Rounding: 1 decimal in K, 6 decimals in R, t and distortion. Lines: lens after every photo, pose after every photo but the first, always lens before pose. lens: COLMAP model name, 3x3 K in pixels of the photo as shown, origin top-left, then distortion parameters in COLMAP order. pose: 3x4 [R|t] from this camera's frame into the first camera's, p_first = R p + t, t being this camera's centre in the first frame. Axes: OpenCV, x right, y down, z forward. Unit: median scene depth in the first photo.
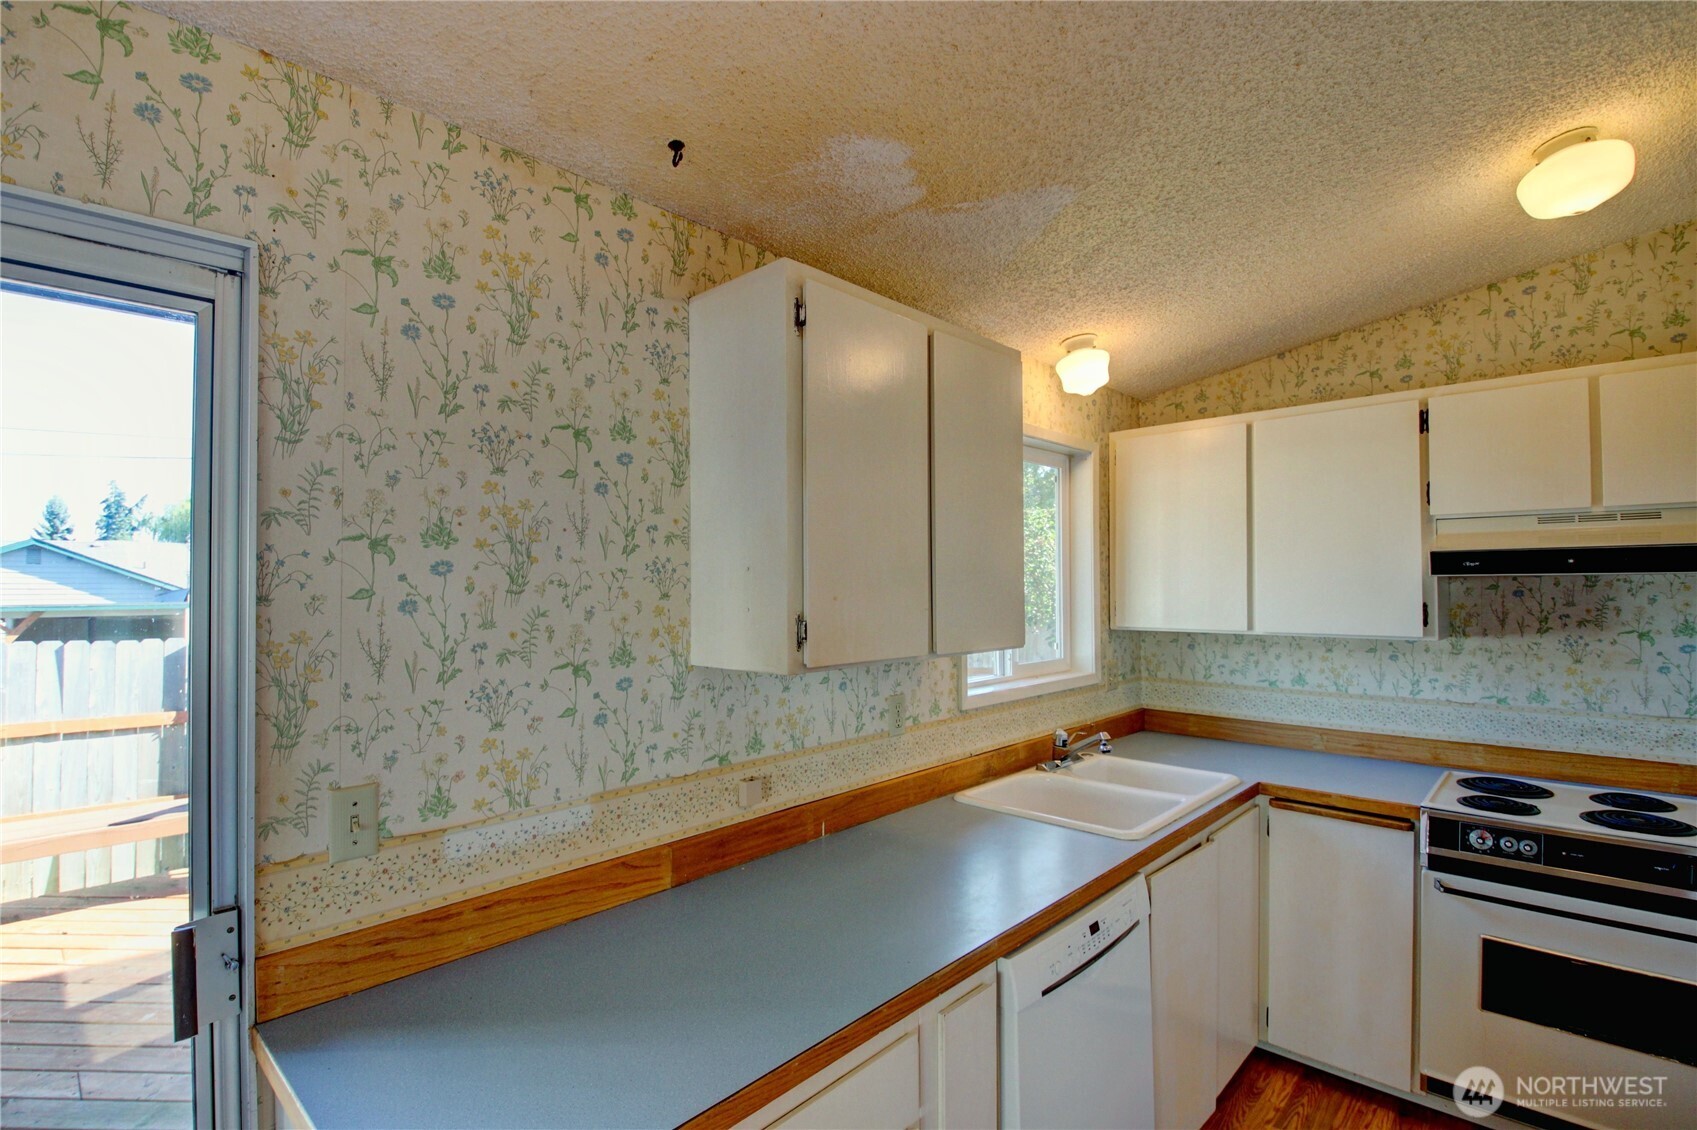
lens RADIAL K [[789.3, 0, 839.7], [0, 789.3, 574.4], [0, 0, 1]] dist [0.024097, -0.034280]
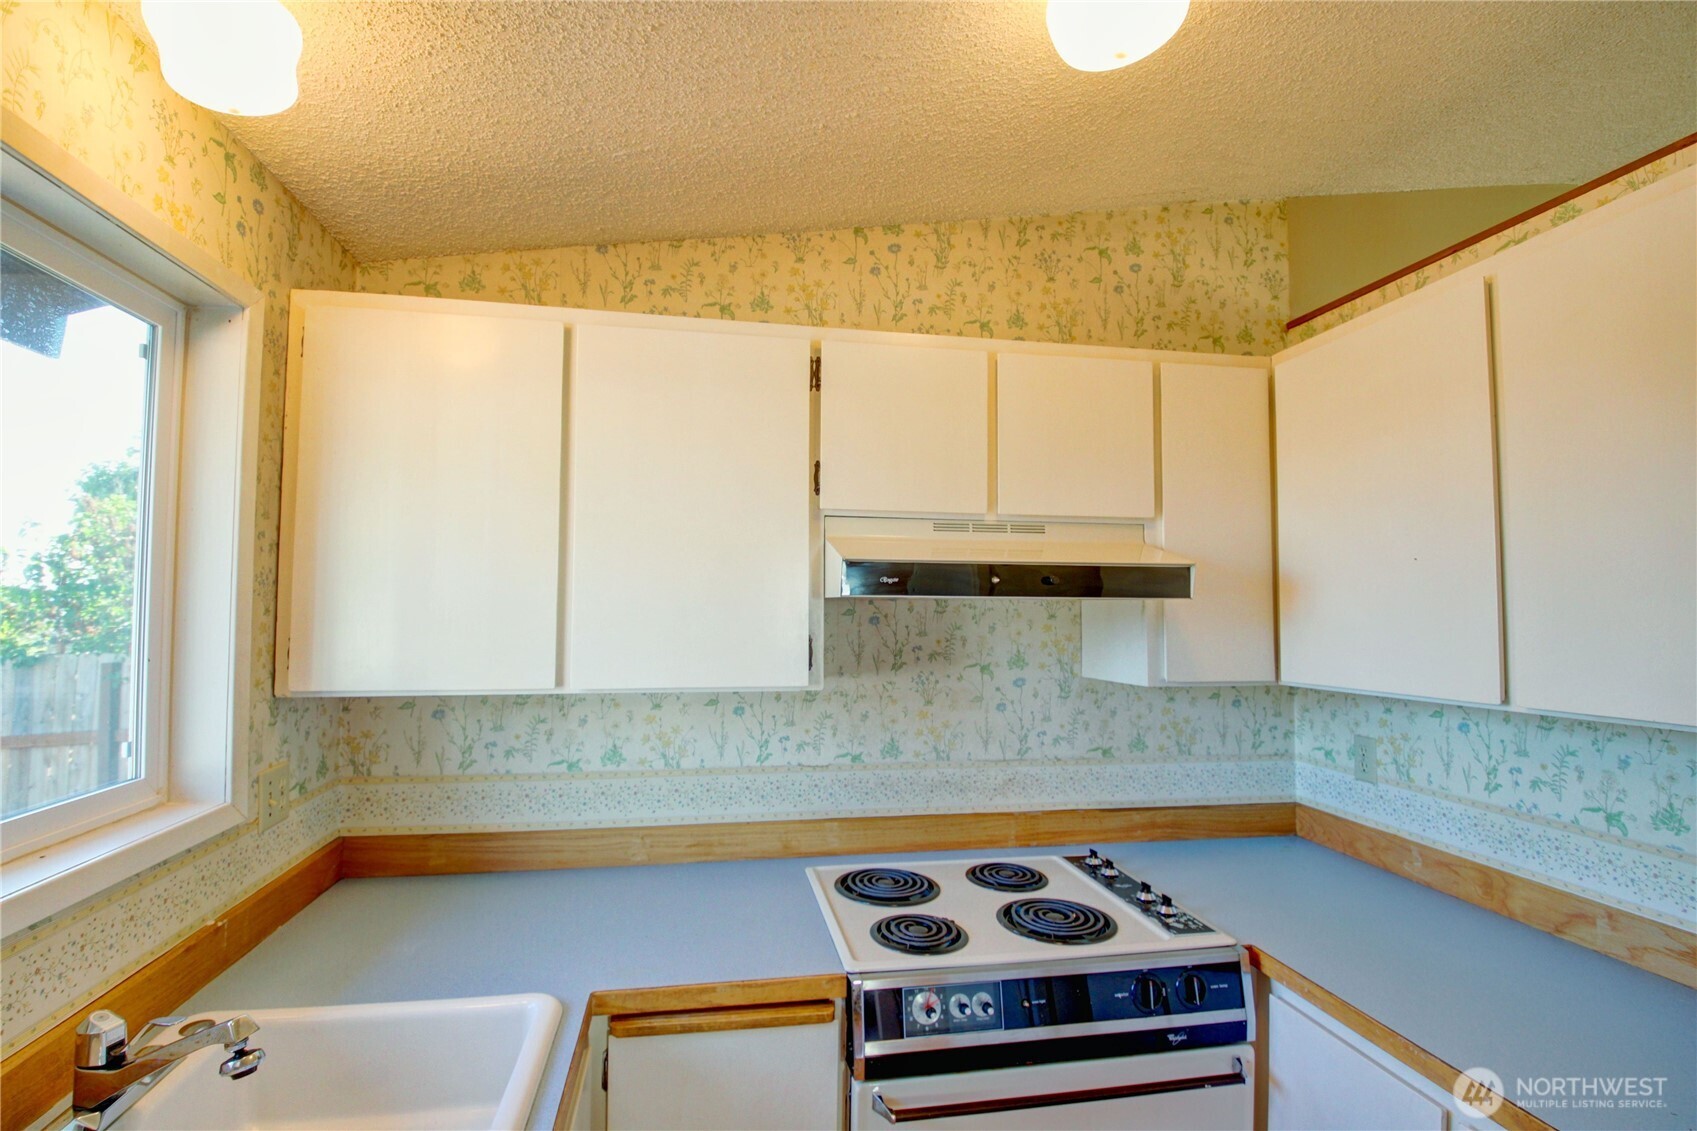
lens RADIAL K [[789.3, 0, 839.7], [0, 789.3, 574.9], [0, 0, 1]] dist [0.024097, -0.034280]
pose [[0.587291, 0.038698, 0.808450, 0.187394], [-0.022448, 0.999251, -0.031524, 0.003902], [-0.809064, 0.000365, 0.587720, 0.541987]]
